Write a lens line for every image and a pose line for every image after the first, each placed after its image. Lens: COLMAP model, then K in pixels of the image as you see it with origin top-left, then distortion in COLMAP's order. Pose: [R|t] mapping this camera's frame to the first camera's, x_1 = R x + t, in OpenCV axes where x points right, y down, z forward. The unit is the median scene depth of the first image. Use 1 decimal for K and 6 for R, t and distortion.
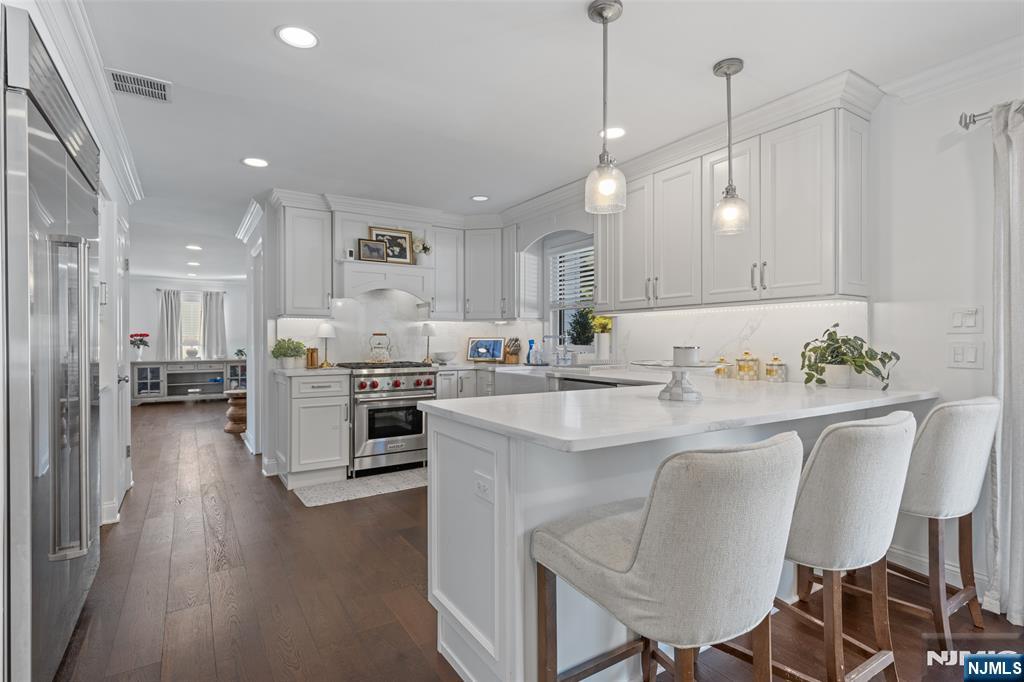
lens RADIAL K [[508.8, 0, 512.0], [0, 508.8, 341.0], [0, 0, 1]] dist [-0.000563, 0.000002]
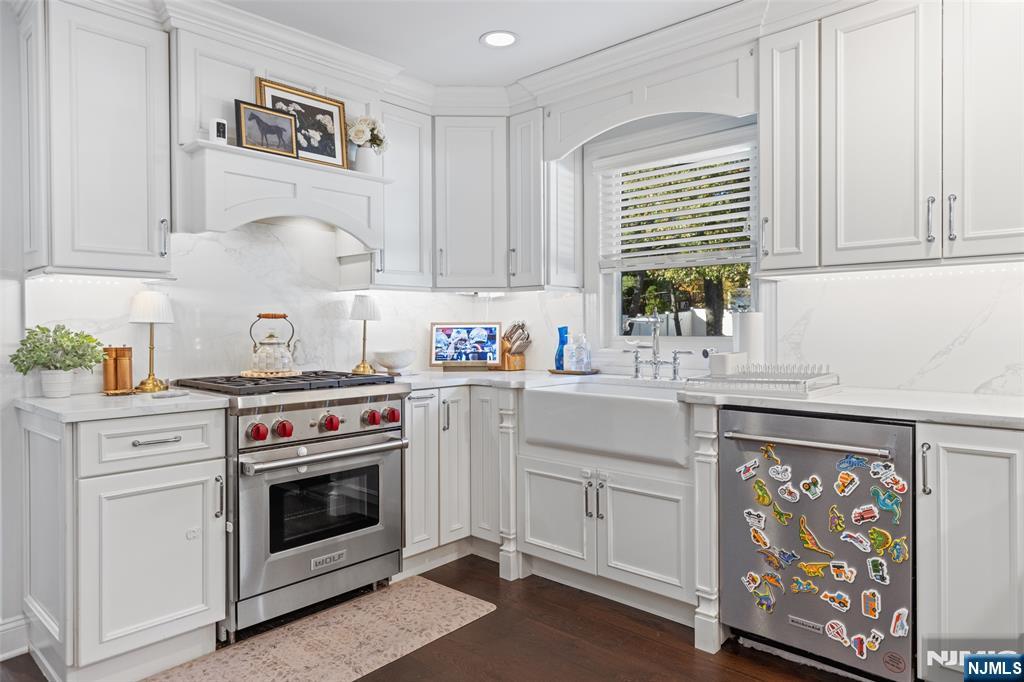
lens RADIAL K [[645.0, 0, 512.1], [0, 645.0, 331.4], [0, 0, 1]] dist [0.001241, -0.002074]
pose [[0.968133, -0.005555, 0.250374, -0.203698], [0.004569, 0.999979, 0.004517, -0.000404], [-0.250393, -0.003230, 0.968139, 0.381530]]
